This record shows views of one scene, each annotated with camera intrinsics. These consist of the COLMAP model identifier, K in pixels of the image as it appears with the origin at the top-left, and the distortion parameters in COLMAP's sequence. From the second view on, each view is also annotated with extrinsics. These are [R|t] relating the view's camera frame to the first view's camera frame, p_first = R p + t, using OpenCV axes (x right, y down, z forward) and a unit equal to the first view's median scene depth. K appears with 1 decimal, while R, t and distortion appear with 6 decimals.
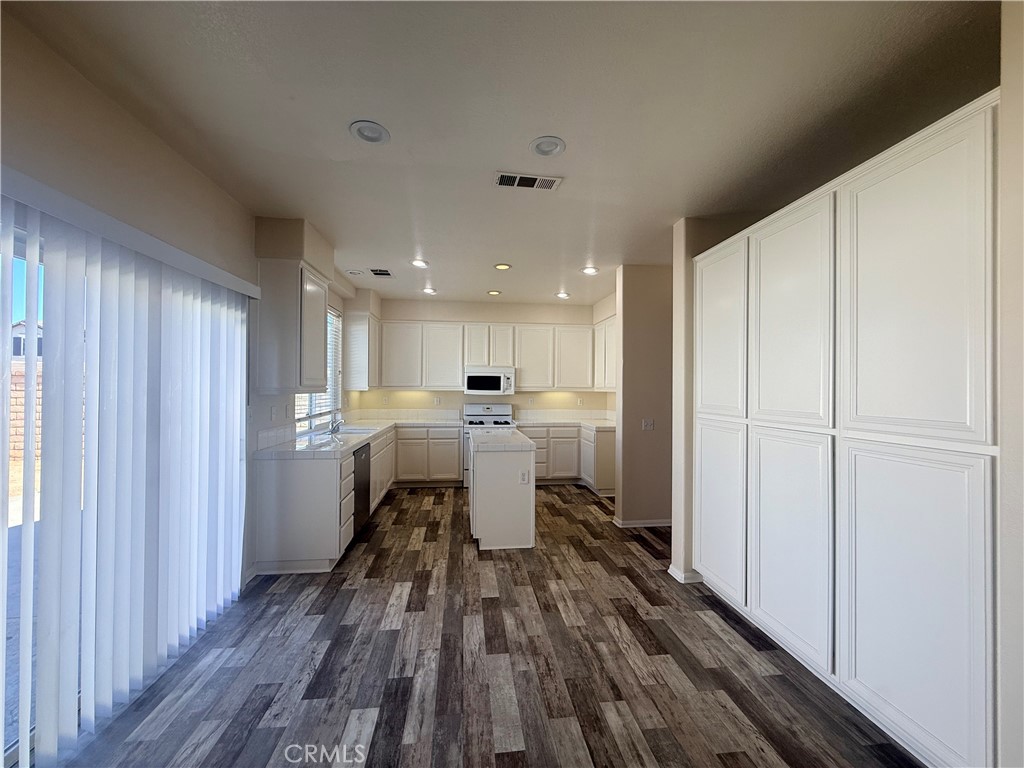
lens RADIAL K [[411.0, 0, 512.0], [0, 411.0, 384.0], [0, 0, 1]] dist [0.005599, 0.000384]
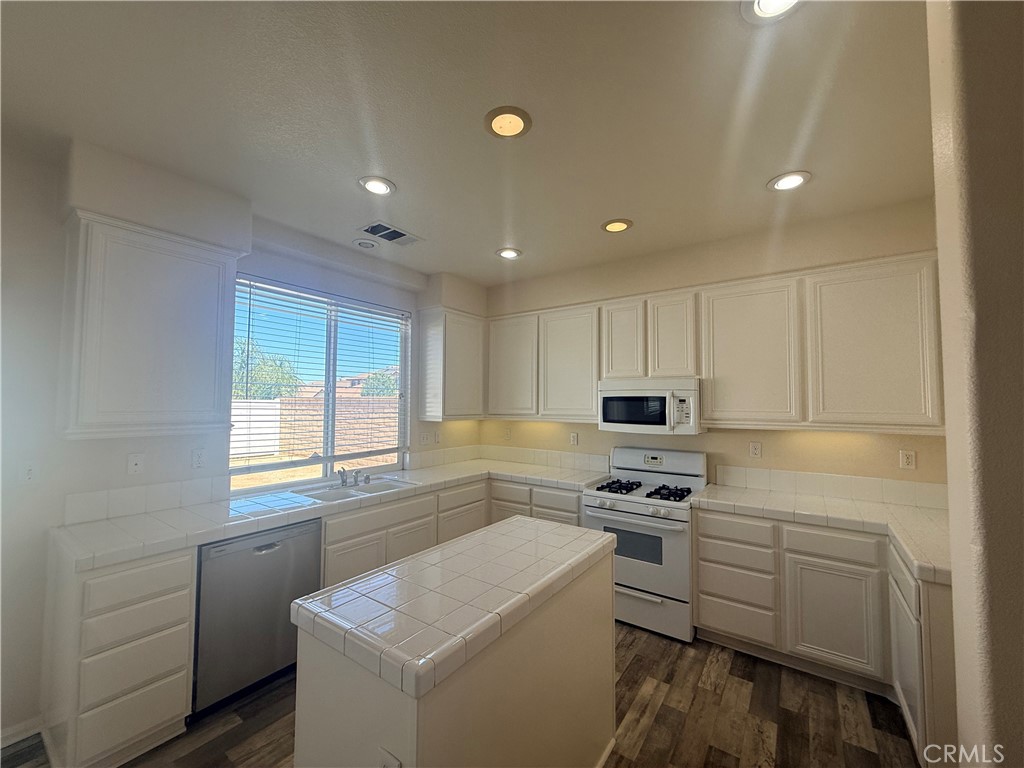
lens RADIAL K [[411.0, 0, 512.0], [0, 411.0, 384.0], [0, 0, 1]] dist [0.005599, 0.000384]
pose [[0.740154, -0.033888, -0.671583, 0.168387], [0.003868, 0.998927, -0.046143, -0.011969], [0.672427, 0.031556, 0.739491, 0.506461]]
